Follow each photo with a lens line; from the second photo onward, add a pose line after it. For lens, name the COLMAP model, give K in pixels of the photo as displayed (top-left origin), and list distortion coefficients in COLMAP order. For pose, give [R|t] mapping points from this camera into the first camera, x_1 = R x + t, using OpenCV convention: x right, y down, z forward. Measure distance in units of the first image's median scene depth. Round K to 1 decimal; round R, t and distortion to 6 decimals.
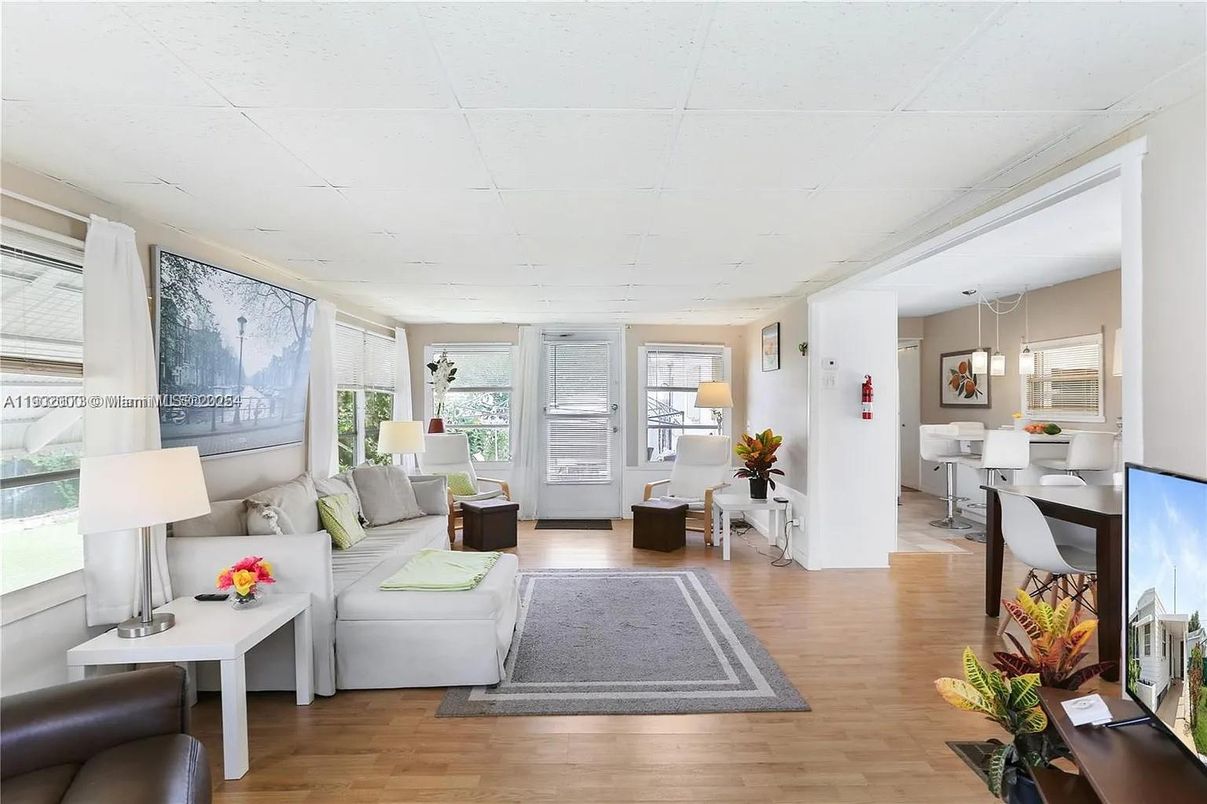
lens RADIAL K [[614.0, 0, 603.0], [0, 614.0, 389.5], [0, 0, 1]] dist [-0.042930, 0.000809]
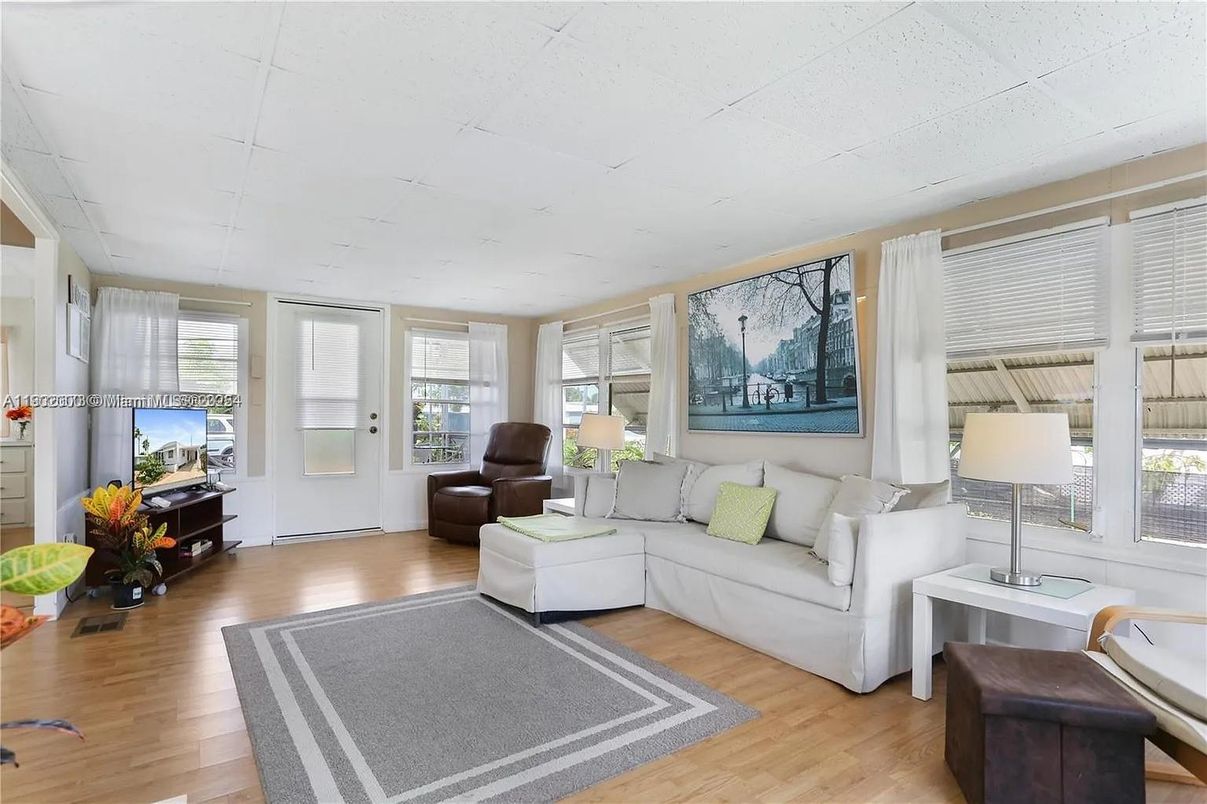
lens RADIAL K [[619.5, 0, 605.7], [0, 619.5, 416.2], [0, 0, 1]] dist [-0.041655, 0.000609]
pose [[-0.828697, -0.004784, -0.559677, 0.212931], [0.004943, 0.999862, -0.015865, 0.067178], [0.559676, -0.015913, -0.828559, 1.347141]]
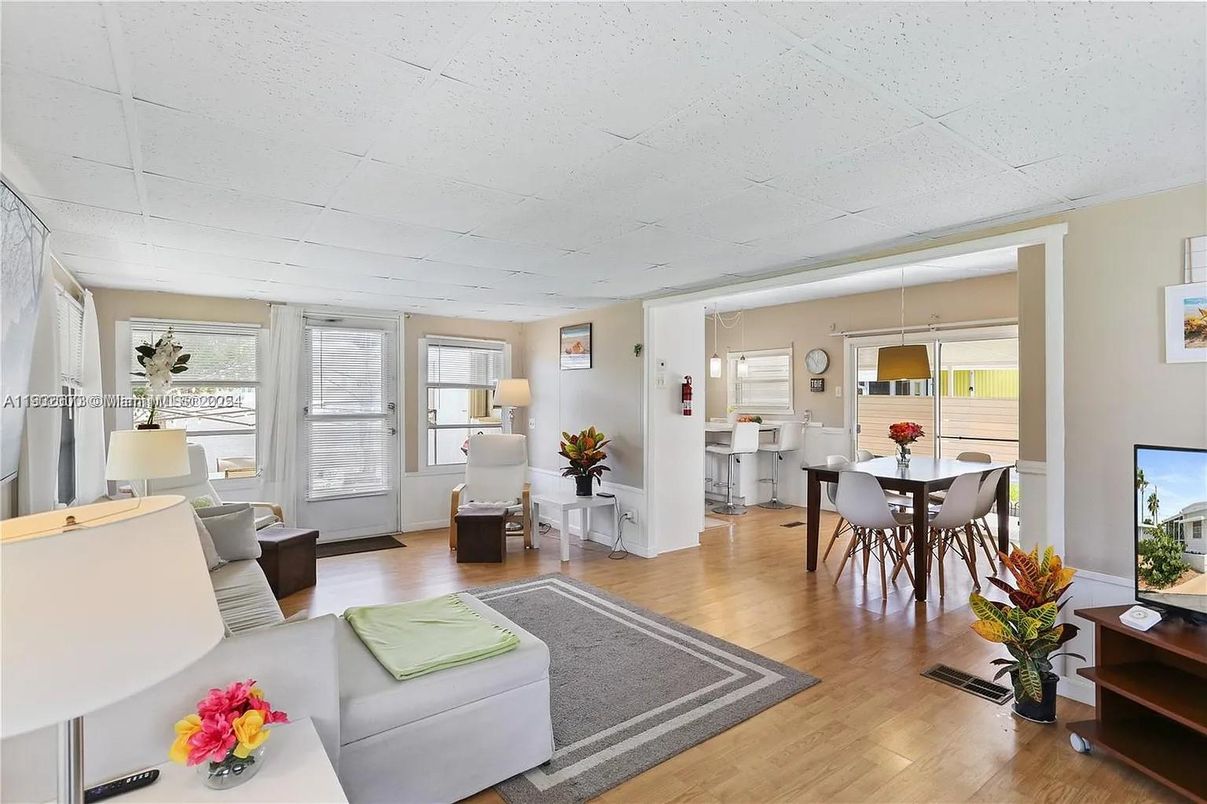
lens RADIAL K [[599.9, 0, 609.1], [0, 599.9, 378.1], [0, 0, 1]] dist [-0.043524, 0.000927]
pose [[0.808653, 0.017750, 0.588019, -0.336620], [-0.010717, 0.999823, -0.015443, -0.001611], [-0.588189, 0.006187, 0.808700, 0.190402]]
